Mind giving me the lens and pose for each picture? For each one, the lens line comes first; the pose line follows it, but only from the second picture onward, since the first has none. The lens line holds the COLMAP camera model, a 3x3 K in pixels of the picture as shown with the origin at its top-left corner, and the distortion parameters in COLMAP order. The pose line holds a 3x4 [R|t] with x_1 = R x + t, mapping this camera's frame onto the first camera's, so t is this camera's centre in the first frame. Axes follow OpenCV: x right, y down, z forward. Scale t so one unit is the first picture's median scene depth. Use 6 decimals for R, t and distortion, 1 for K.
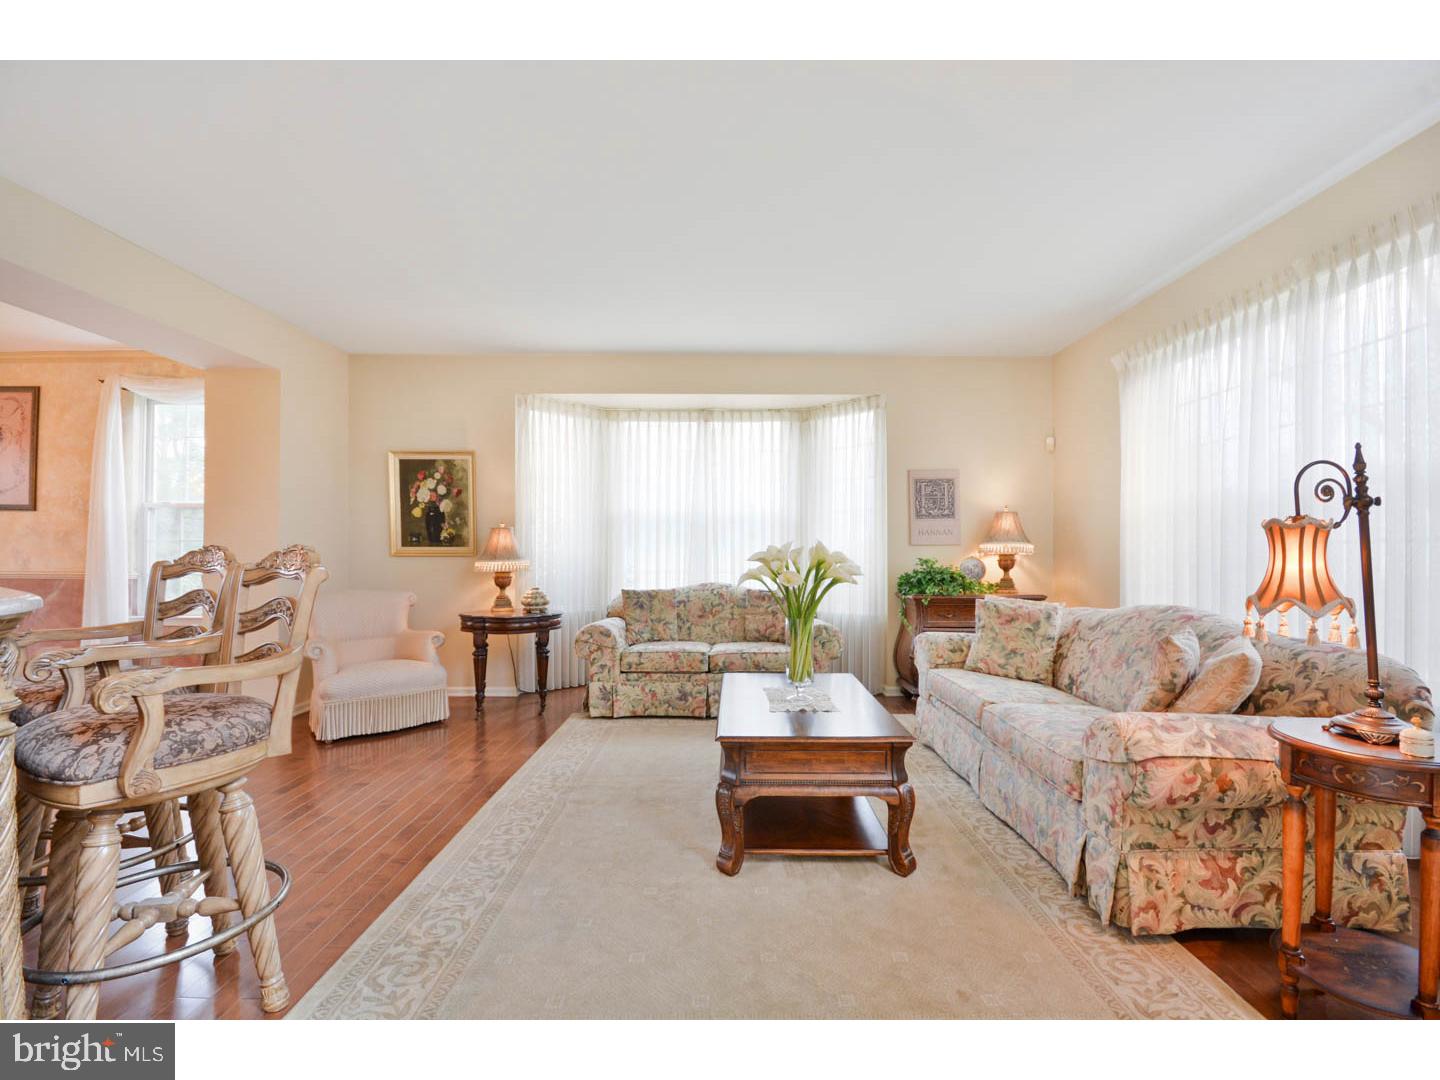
lens RADIAL K [[647.0, 0, 728.4], [0, 647.0, 550.8], [0, 0, 1]] dist [-0.009261, -0.001606]
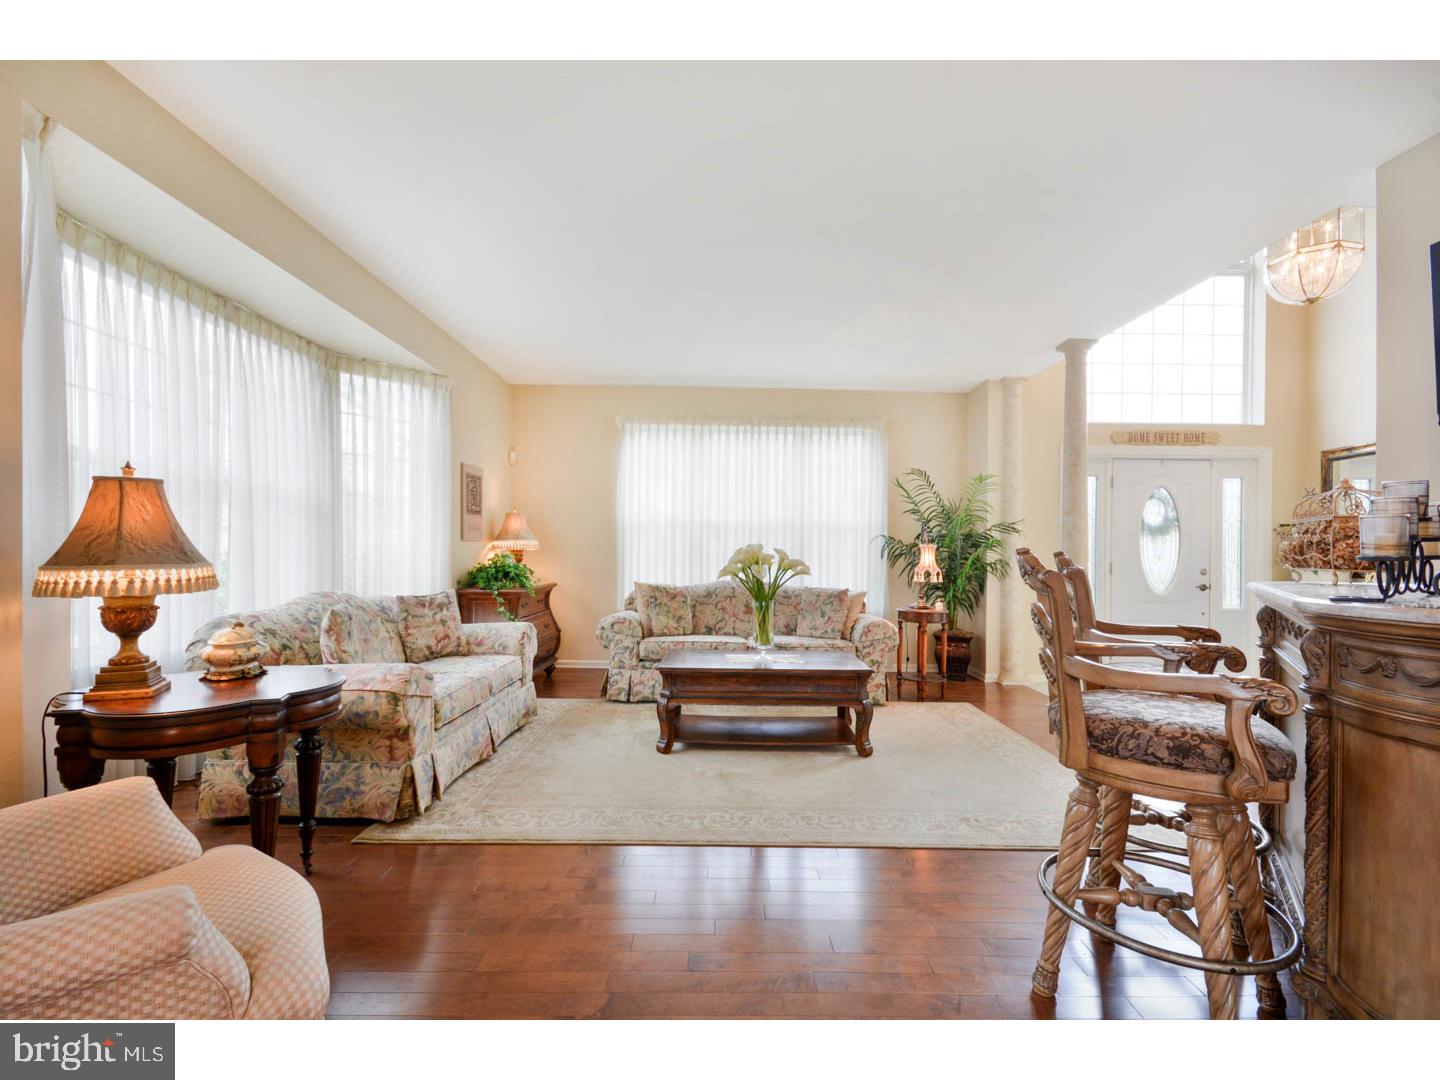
lens RADIAL K [[647.0, 0, 722.6], [0, 647.0, 550.4], [0, 0, 1]] dist [-0.009261, -0.001606]
pose [[-0.009922, 0.002415, 0.999948, -0.749517], [-0.015125, 0.999882, -0.002565, 0.002750], [-0.999836, -0.015150, -0.009884, 0.656357]]
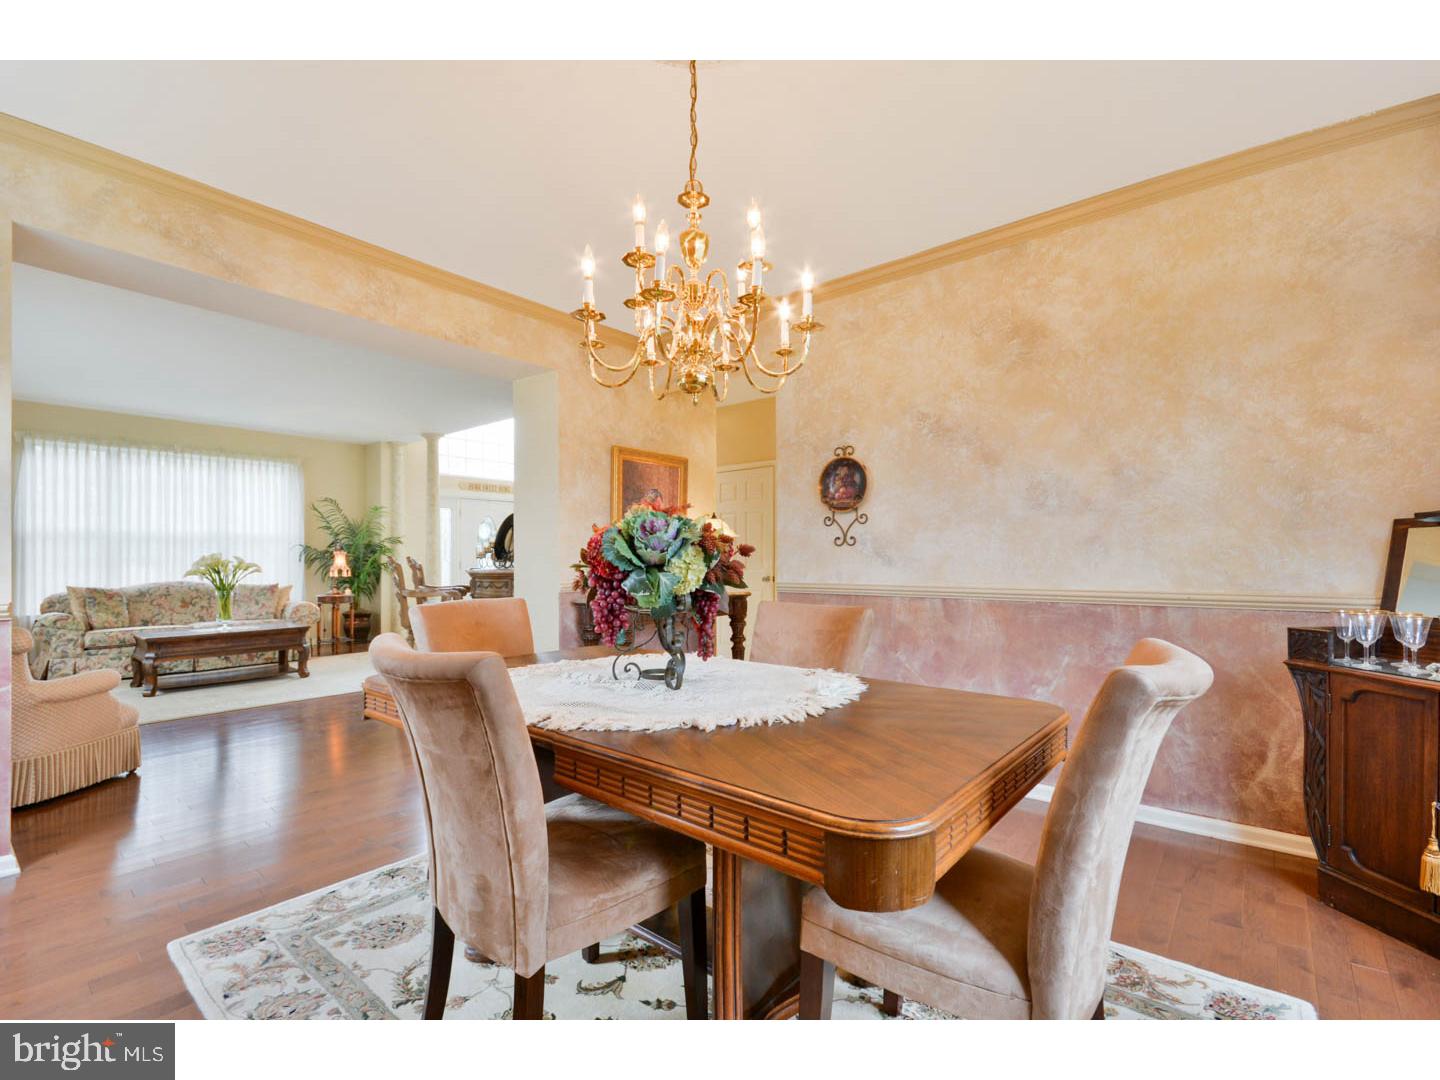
lens RADIAL K [[647.0, 0, 713.8], [0, 647.0, 550.7], [0, 0, 1]] dist [-0.009261, -0.001606]
pose [[-0.759779, 0.009193, 0.650117, -1.422776], [0.002266, 0.999931, -0.011491, 0.003342], [-0.650178, -0.007258, -0.759747, 0.914916]]
